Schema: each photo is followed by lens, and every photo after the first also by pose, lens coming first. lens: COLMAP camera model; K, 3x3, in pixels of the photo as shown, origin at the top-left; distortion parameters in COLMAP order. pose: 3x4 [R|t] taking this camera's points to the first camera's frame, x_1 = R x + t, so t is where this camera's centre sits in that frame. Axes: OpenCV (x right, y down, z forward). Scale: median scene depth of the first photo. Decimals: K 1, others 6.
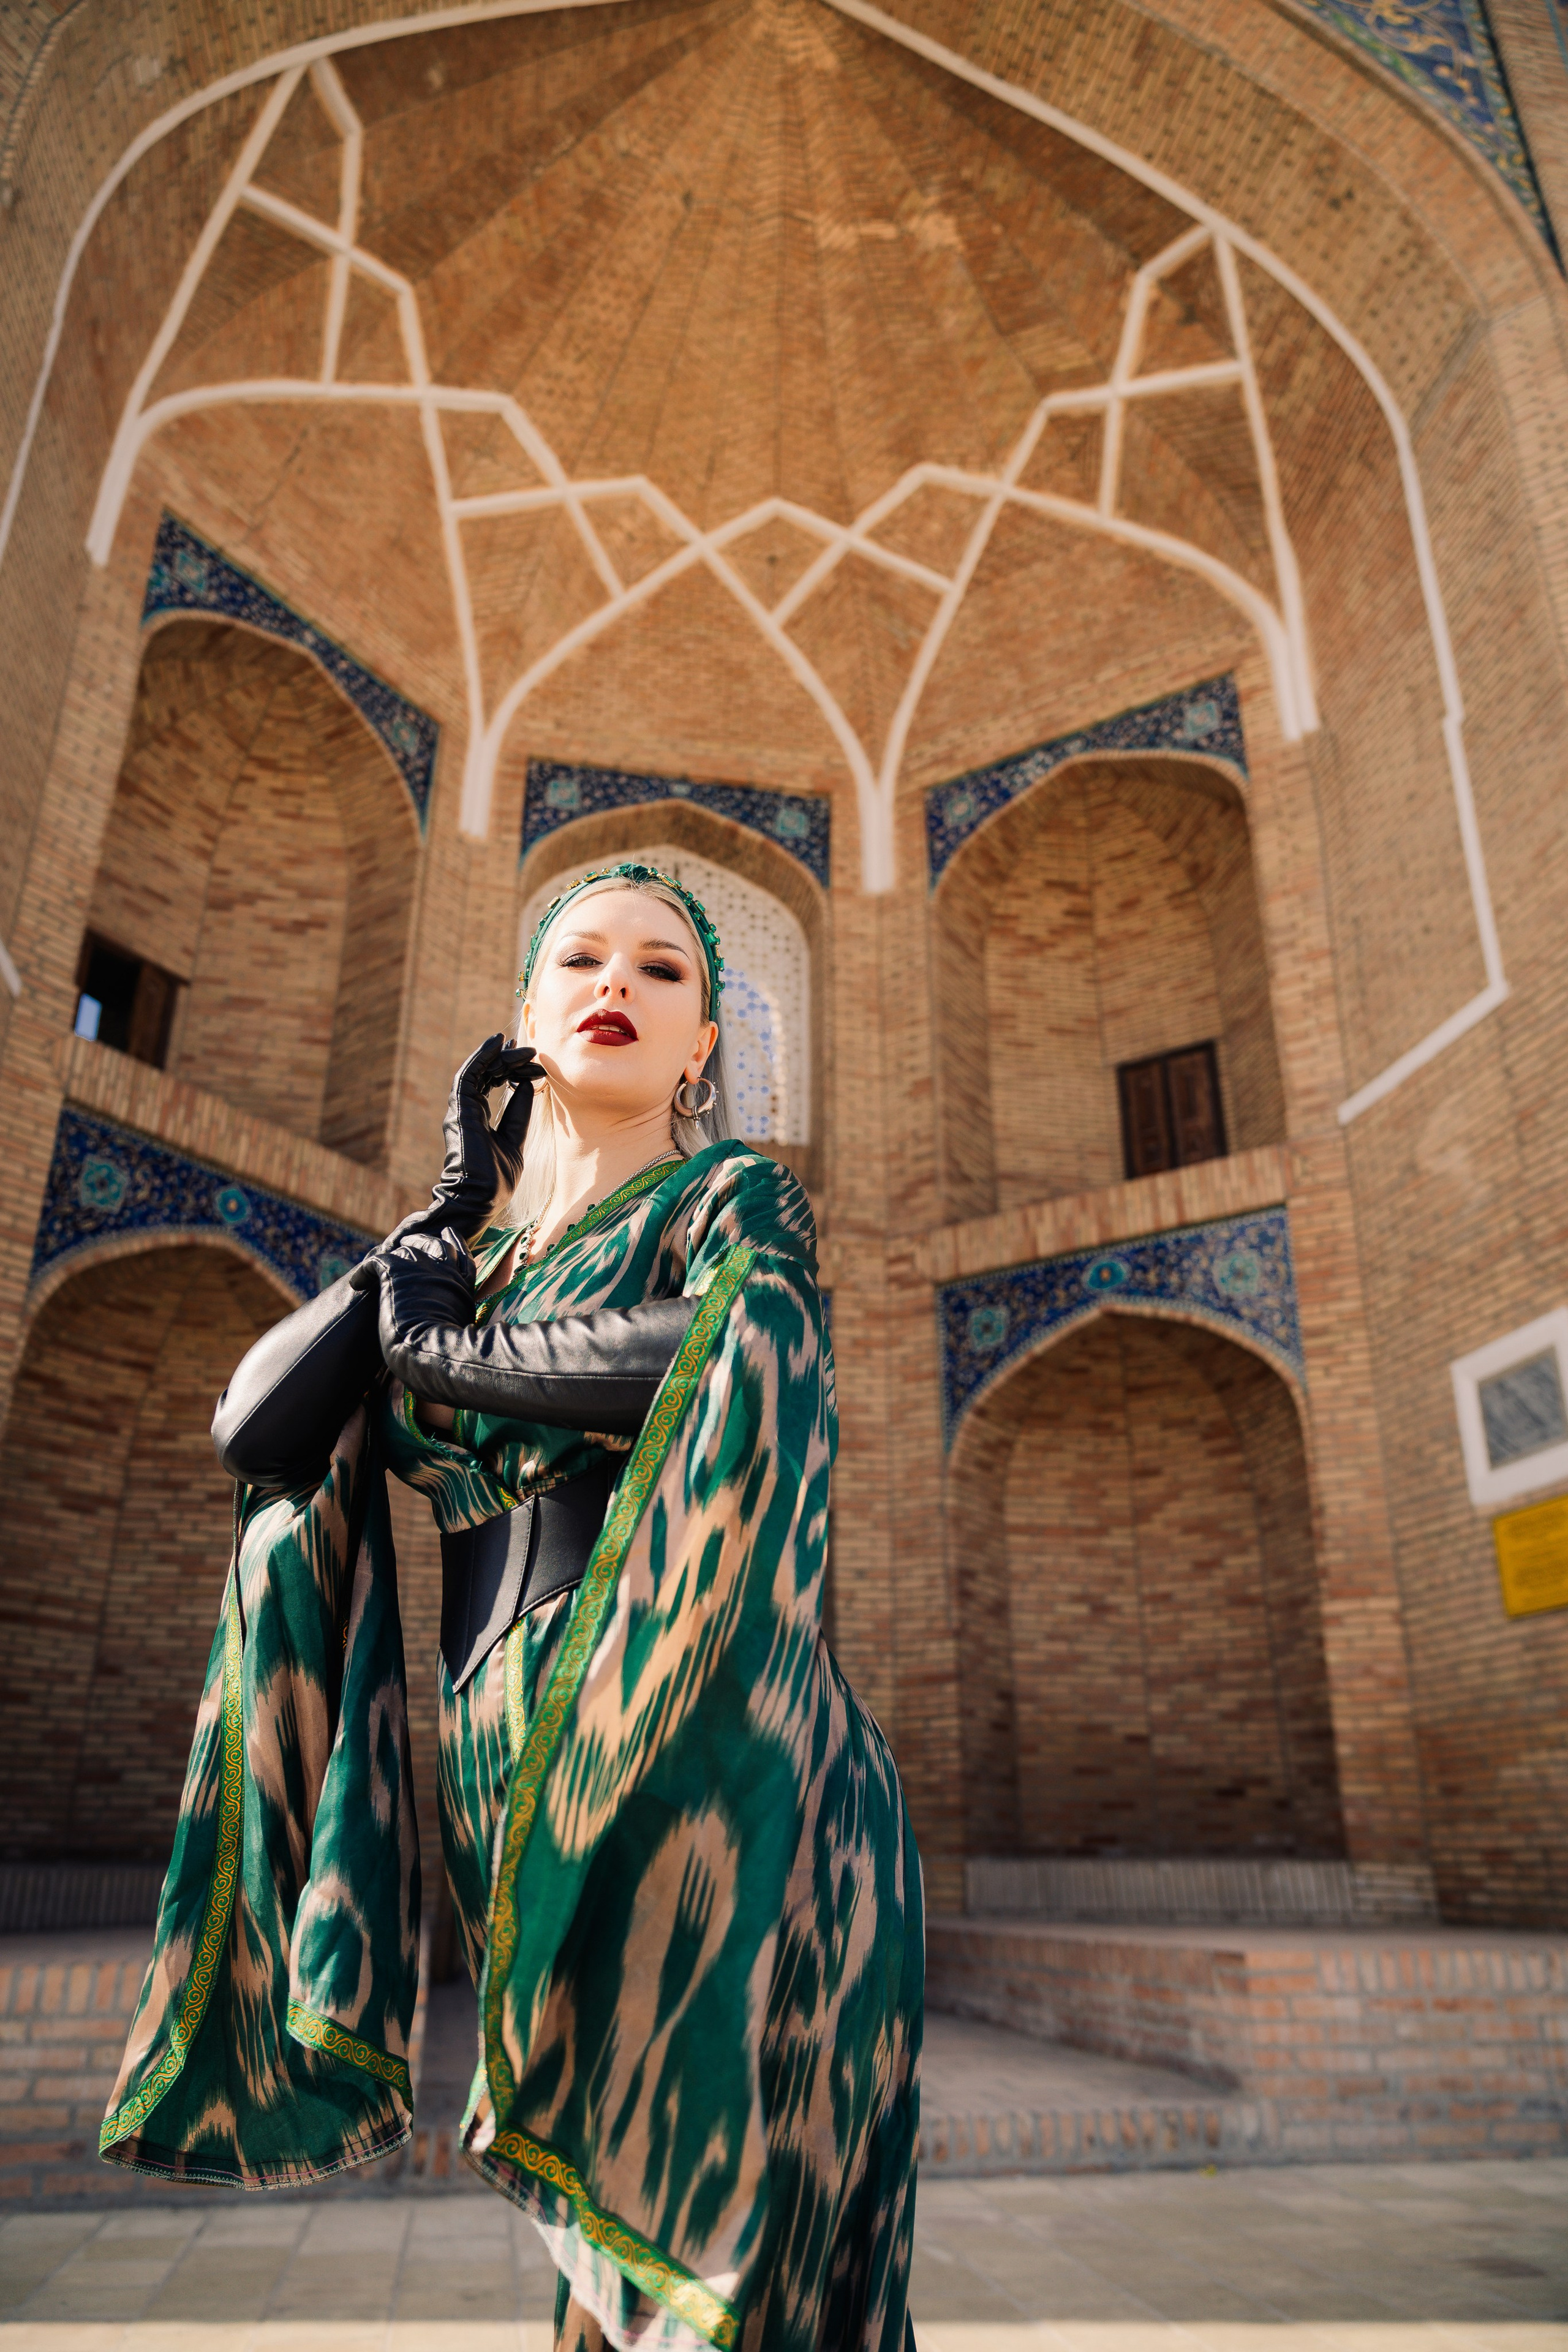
lens RADIAL K [[1622.4, 0, 784.0], [0, 1622.4, 1176.0], [0, 0, 1]] dist [0.003305, 0.001207]
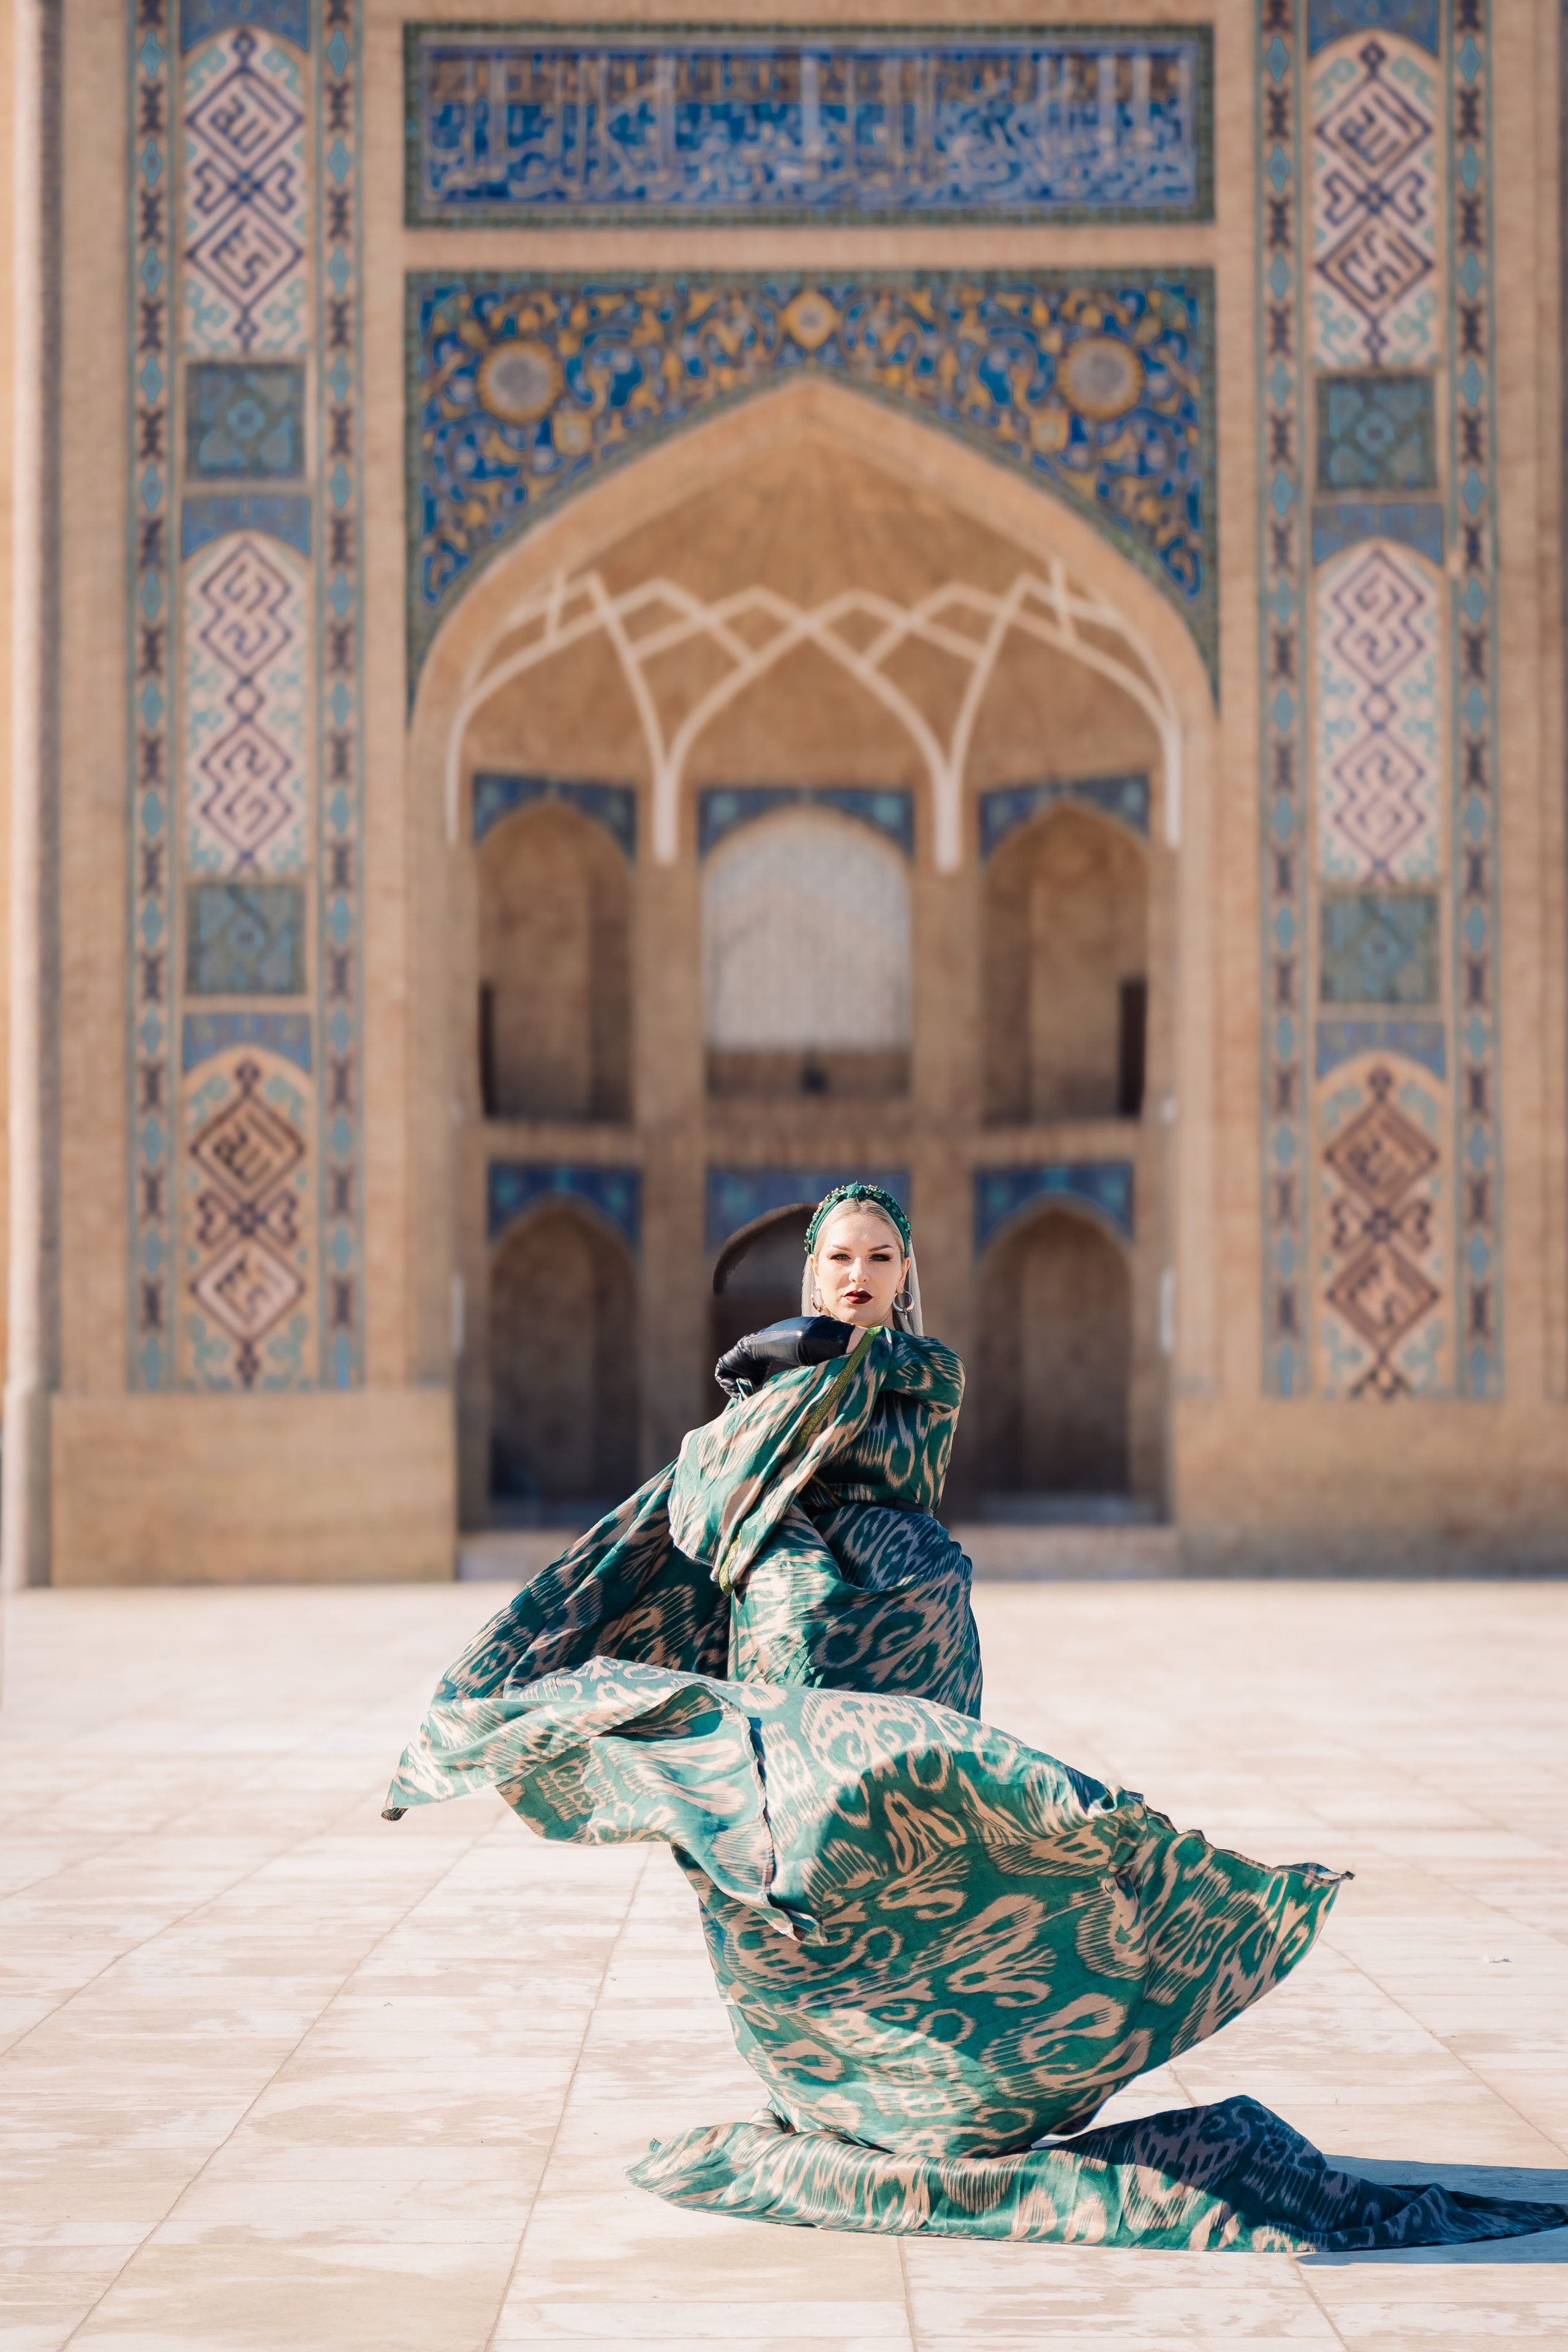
lens RADIAL K [[6047.1, 0, 784.0], [0, 6047.1, 1176.0], [0, 0, 1]] dist [-0.012301, -0.036195]
pose [[0.980978, -0.011876, -0.193758, 0.937048], [0.081080, 0.931959, 0.353382, -1.798482], [0.176378, -0.362370, 0.915194, -3.949911]]
